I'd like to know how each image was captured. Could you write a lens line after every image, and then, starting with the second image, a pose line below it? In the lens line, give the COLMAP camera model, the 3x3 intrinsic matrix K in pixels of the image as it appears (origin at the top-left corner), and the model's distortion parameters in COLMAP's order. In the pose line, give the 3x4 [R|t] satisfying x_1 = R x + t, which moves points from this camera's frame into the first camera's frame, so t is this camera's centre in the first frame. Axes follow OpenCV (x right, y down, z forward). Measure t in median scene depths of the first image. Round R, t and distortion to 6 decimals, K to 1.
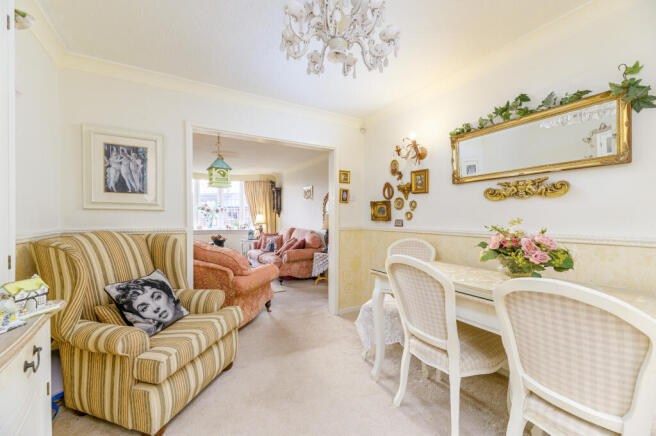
lens RADIAL K [[268.4, 0, 325.7], [0, 268.4, 219.2], [0, 0, 1]] dist [0.003293, -0.000077]
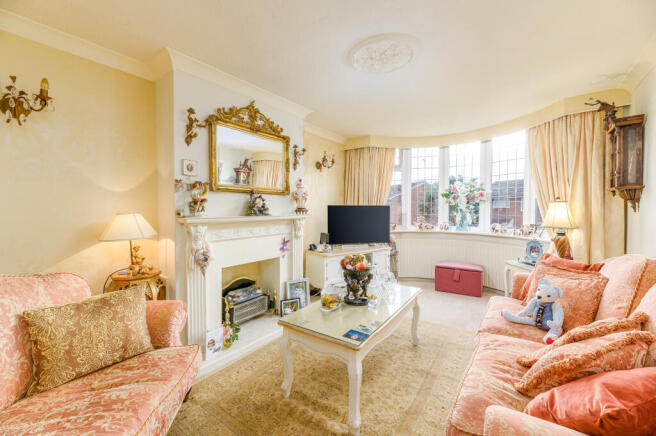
lens RADIAL K [[268.4, 0, 326.3], [0, 268.4, 216.3], [0, 0, 1]] dist [0.003293, -0.000077]
pose [[0.391903, 0.024849, -0.919671, -0.064069], [0.000926, 0.999624, 0.027404, -0.031098], [0.920006, -0.011591, 0.391733, 1.726136]]
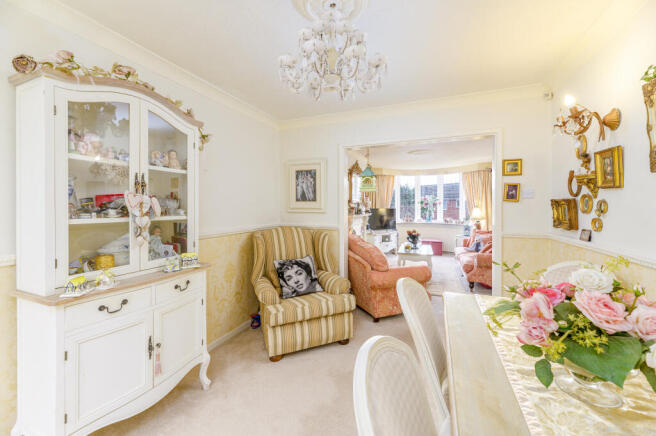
lens RADIAL K [[268.4, 0, 325.9], [0, 268.4, 206.5], [0, 0, 1]] dist [0.003293, -0.000077]
pose [[0.607496, -0.001542, -0.794322, 0.517166], [-0.001928, 0.999992, -0.003415, -0.061970], [0.794321, 0.003606, 0.607488, 0.167658]]
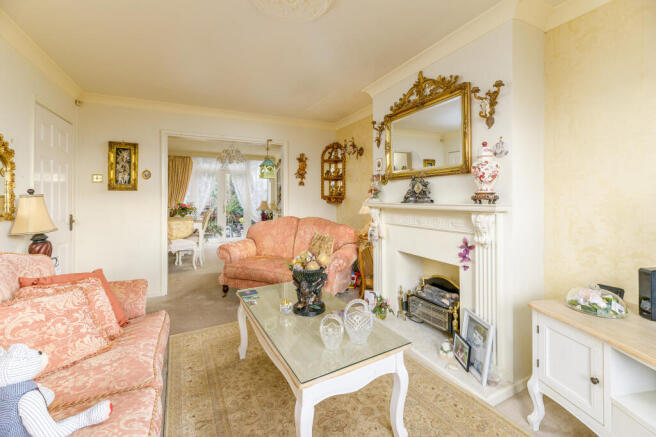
lens RADIAL K [[269.1, 0, 318.7], [0, 269.1, 195.9], [0, 0, 1]] dist [-0.001281, -0.000133]
pose [[-0.997785, 0.005173, 0.066318, -0.775247], [0.004816, 0.999973, -0.005542, -0.026938], [-0.066345, -0.005210, -0.997783, 2.698535]]
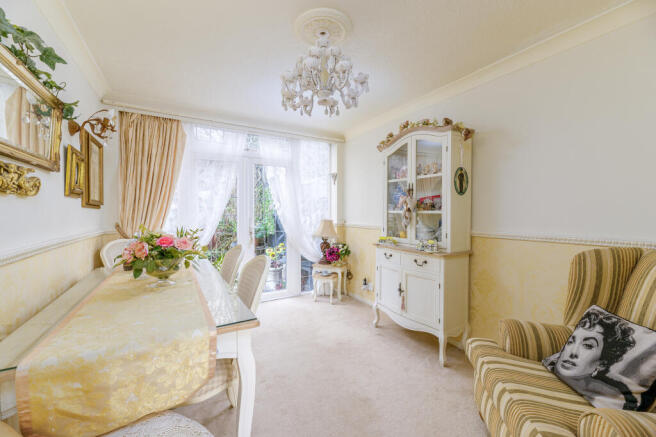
lens RADIAL K [[269.1, 0, 326.3], [0, 269.1, 214.2], [0, 0, 1]] dist [-0.001281, -0.000133]
pose [[-0.999968, 0.007765, -0.001846, 0.020330], [0.007737, 0.999858, 0.014939, -0.040352], [0.001962, 0.014924, -0.999887, 1.328973]]
